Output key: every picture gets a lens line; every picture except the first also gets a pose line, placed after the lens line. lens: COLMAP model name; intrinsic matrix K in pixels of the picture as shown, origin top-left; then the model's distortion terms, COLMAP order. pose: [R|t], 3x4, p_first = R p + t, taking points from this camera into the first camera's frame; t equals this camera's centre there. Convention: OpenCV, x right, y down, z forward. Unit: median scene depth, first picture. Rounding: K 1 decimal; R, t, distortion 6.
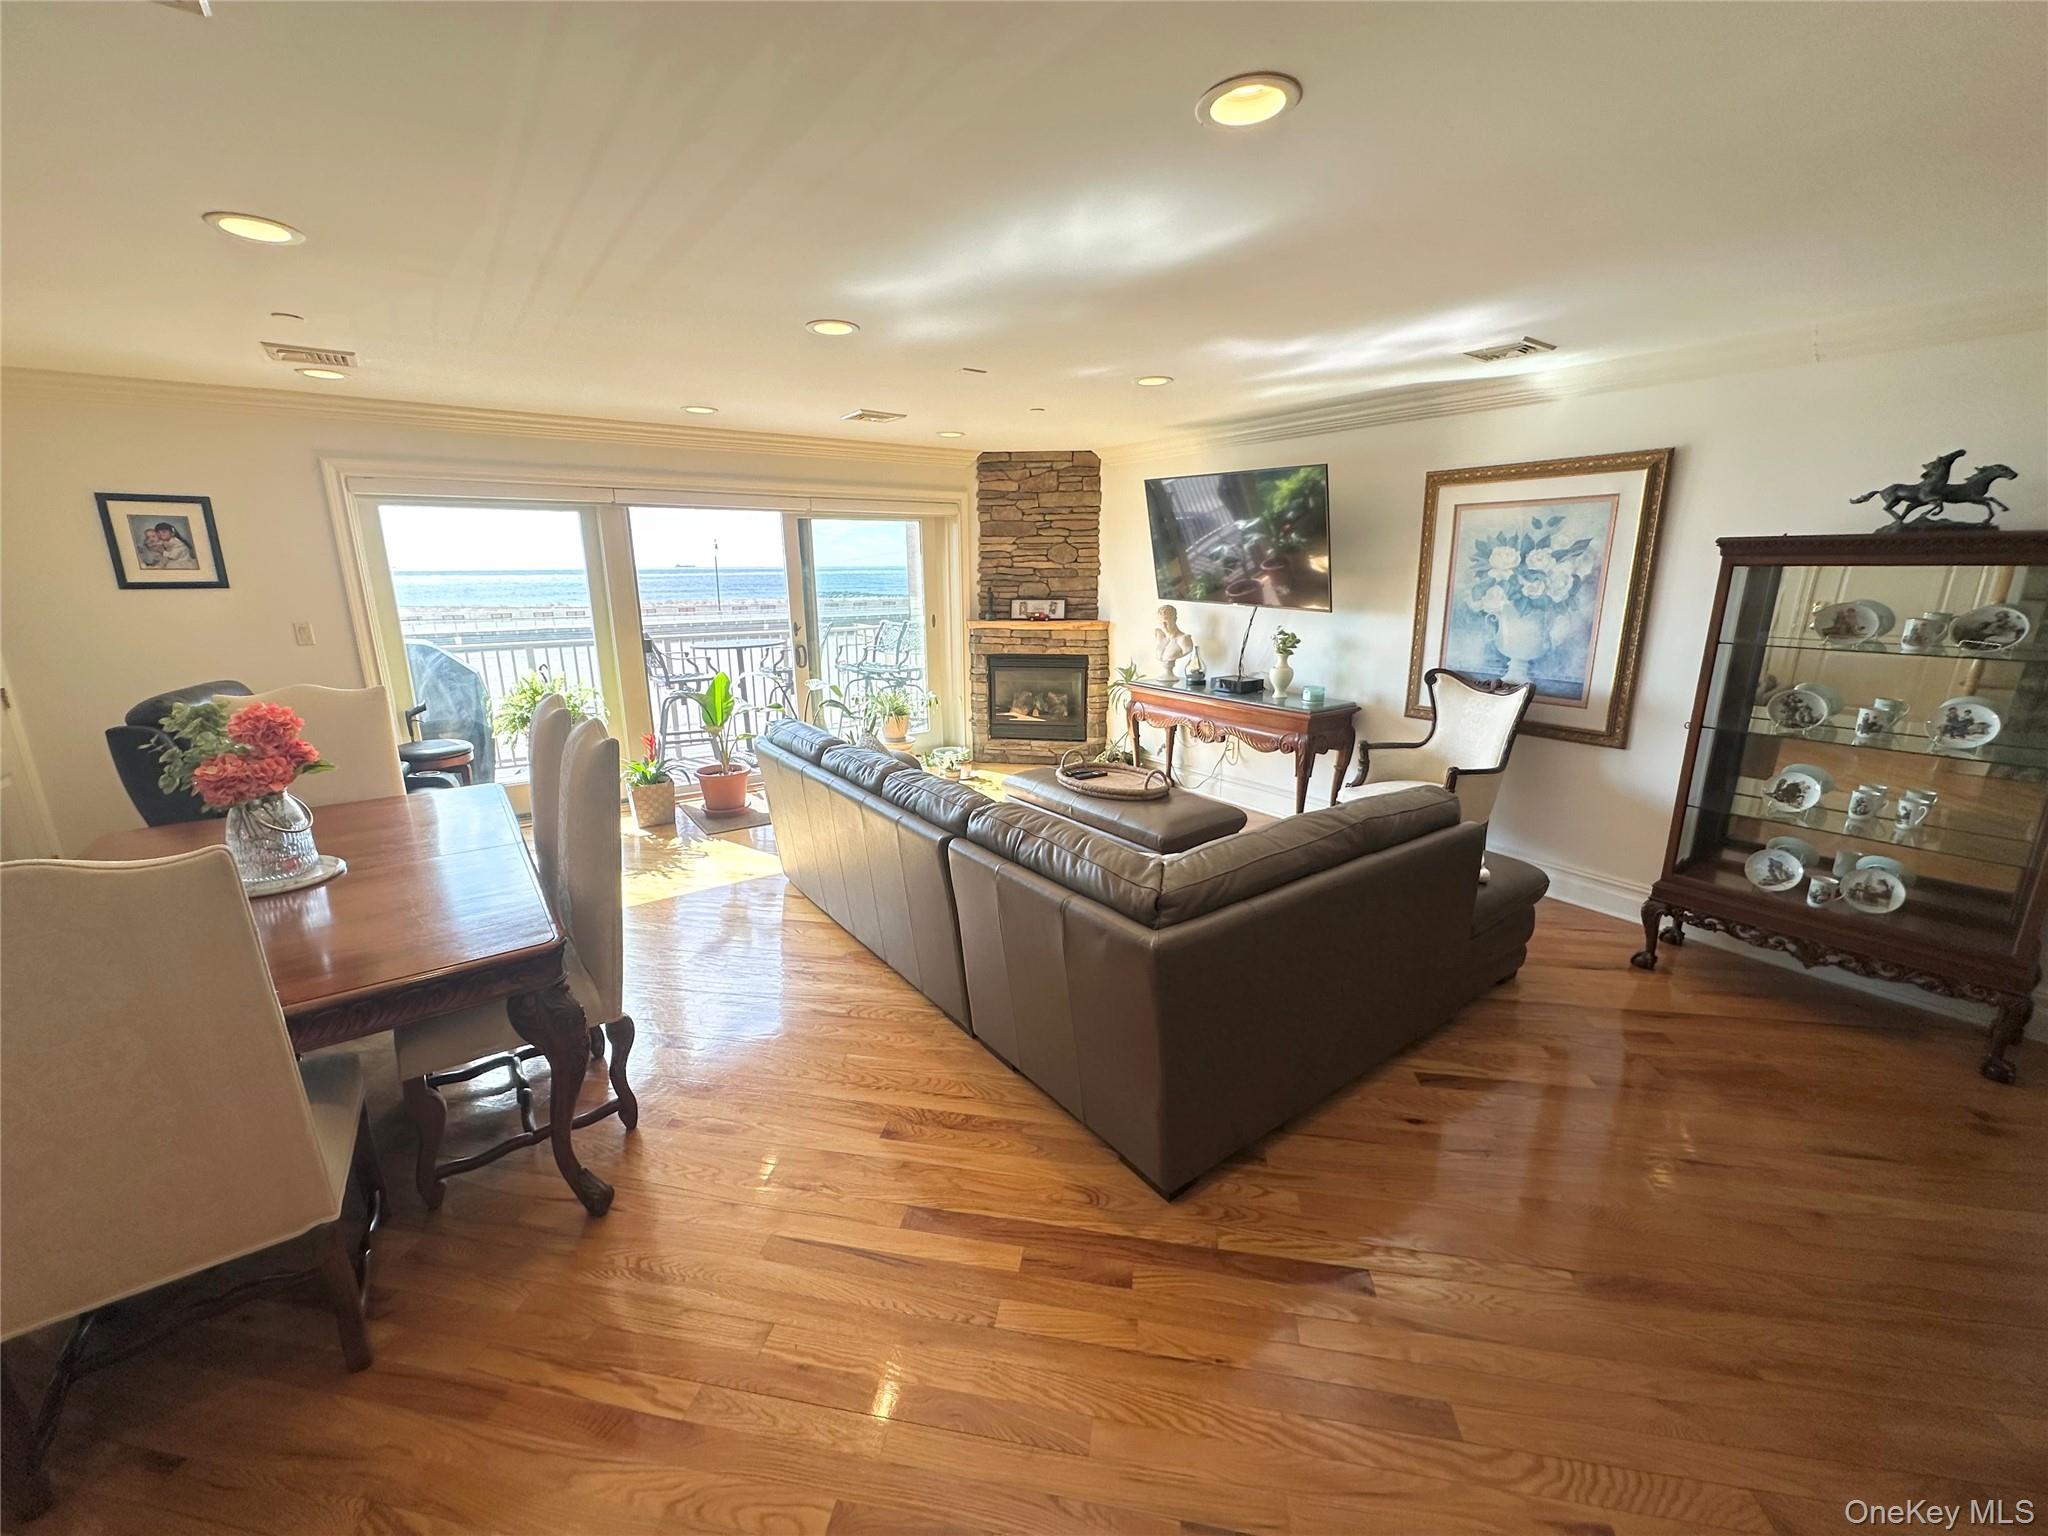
lens RADIAL K [[820.9, 0, 1028.7], [0, 820.9, 770.3], [0, 0, 1]] dist [0.000599, 0.000000]
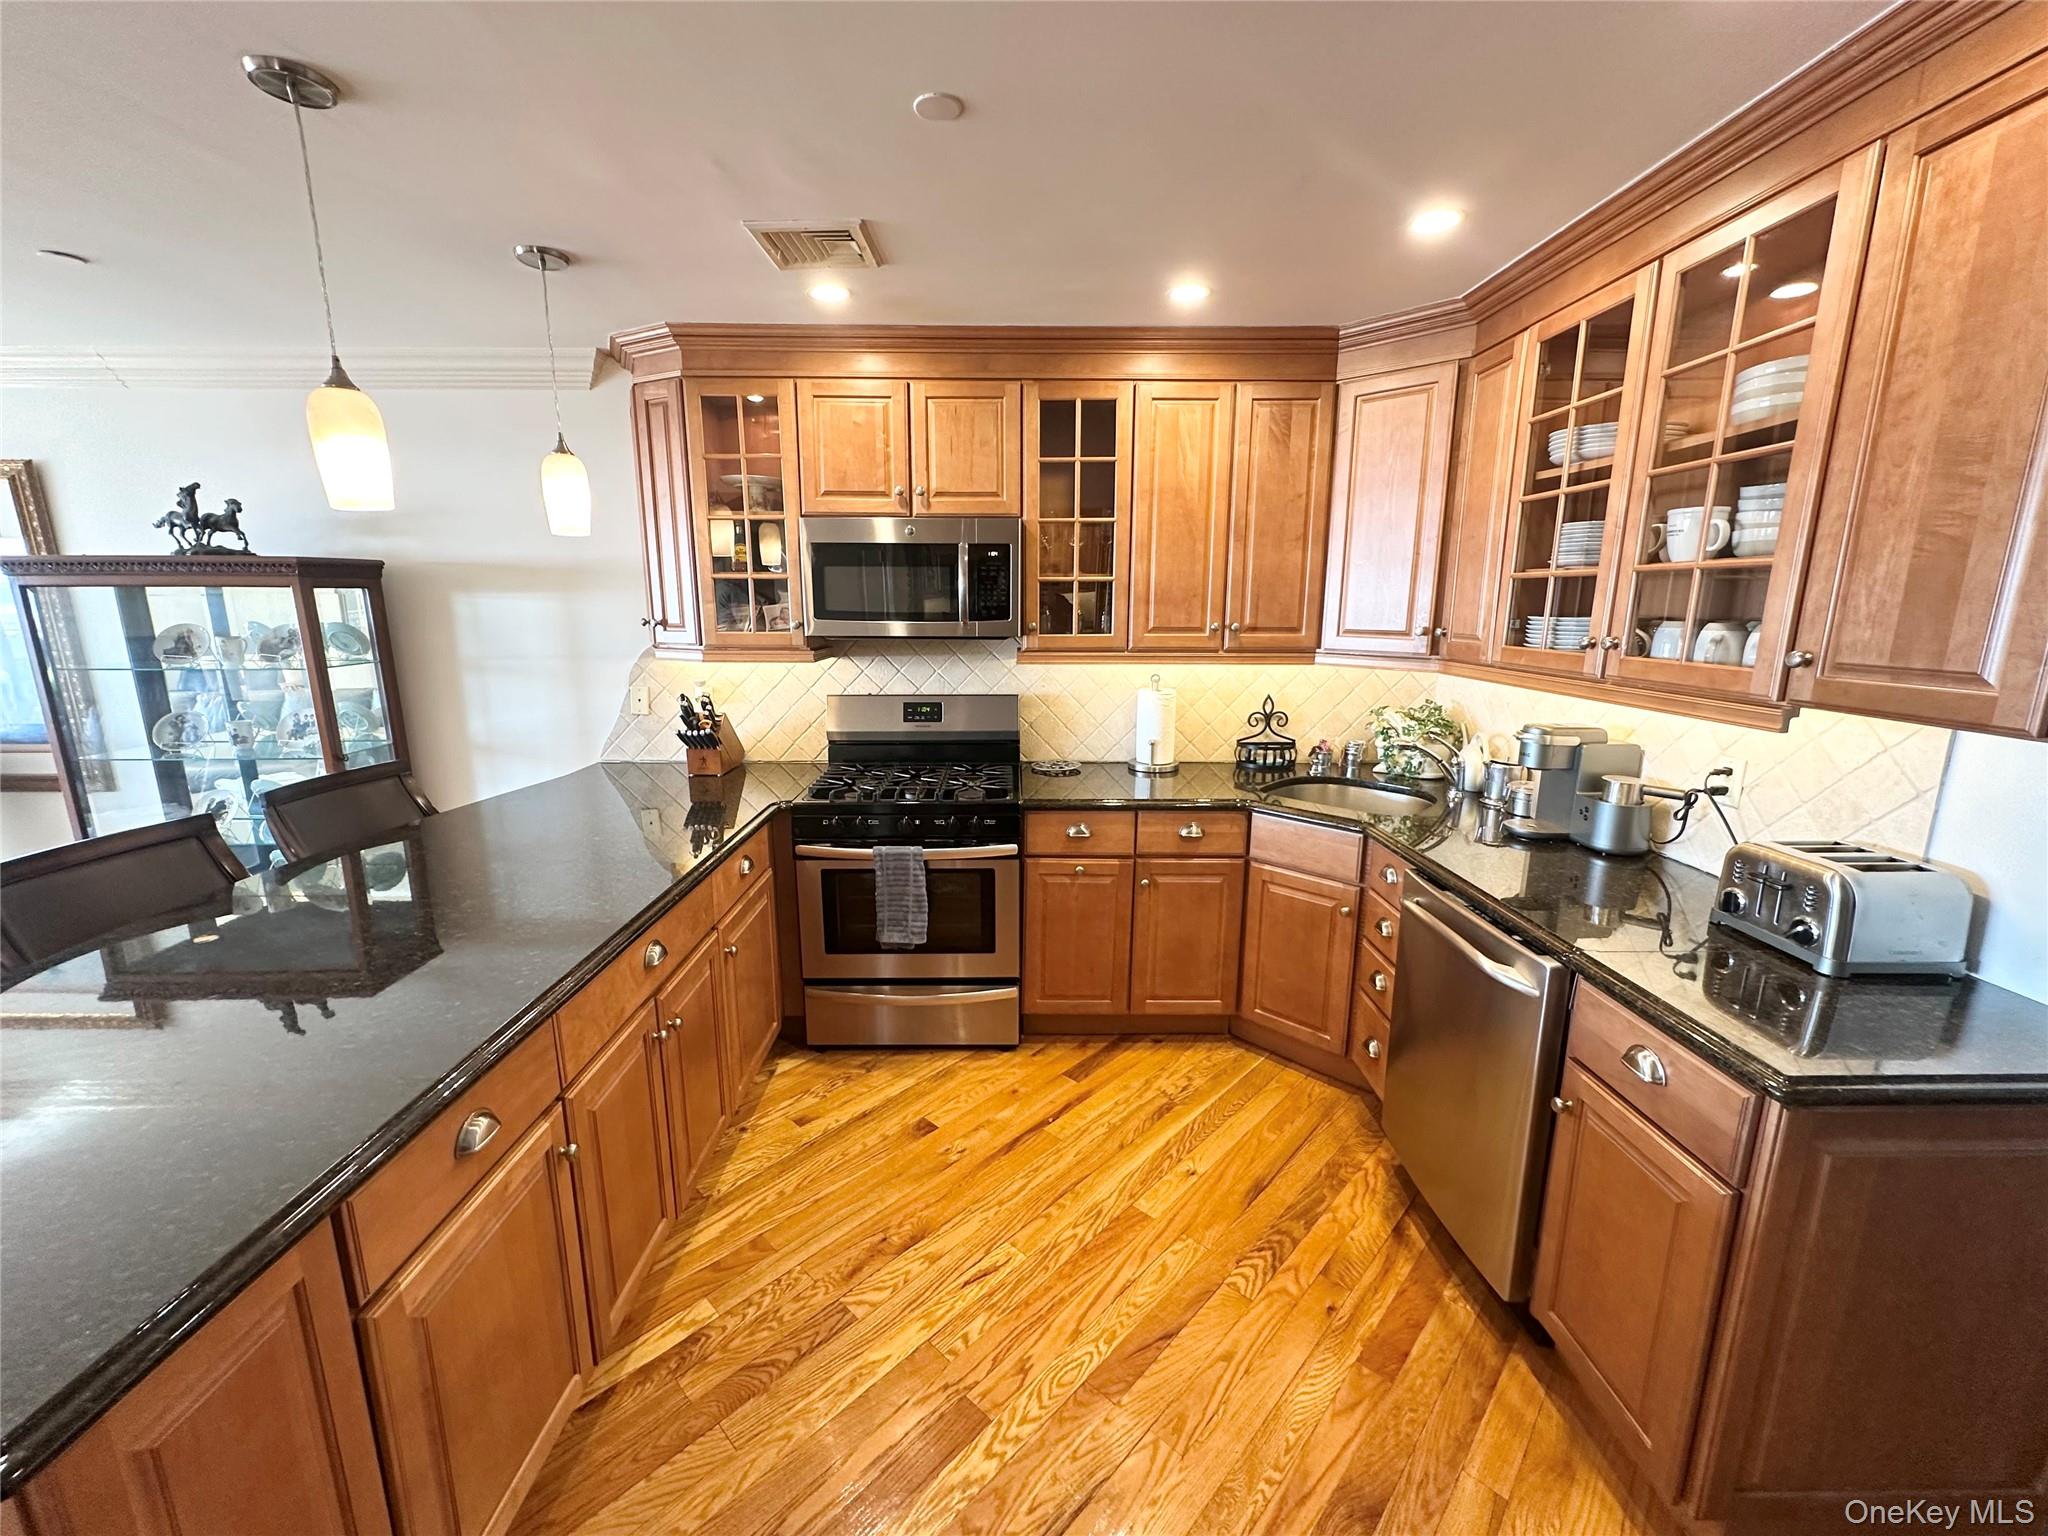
lens RADIAL K [[820.9, 0, 1032.9], [0, 820.9, 769.2], [0, 0, 1]] dist [0.000599, 0.000000]
pose [[0.581784, -0.159180, 0.797615, 0.831351], [0.188798, 0.980306, 0.057930, 0.126385], [-0.791128, 0.116885, 0.600379, -0.476044]]
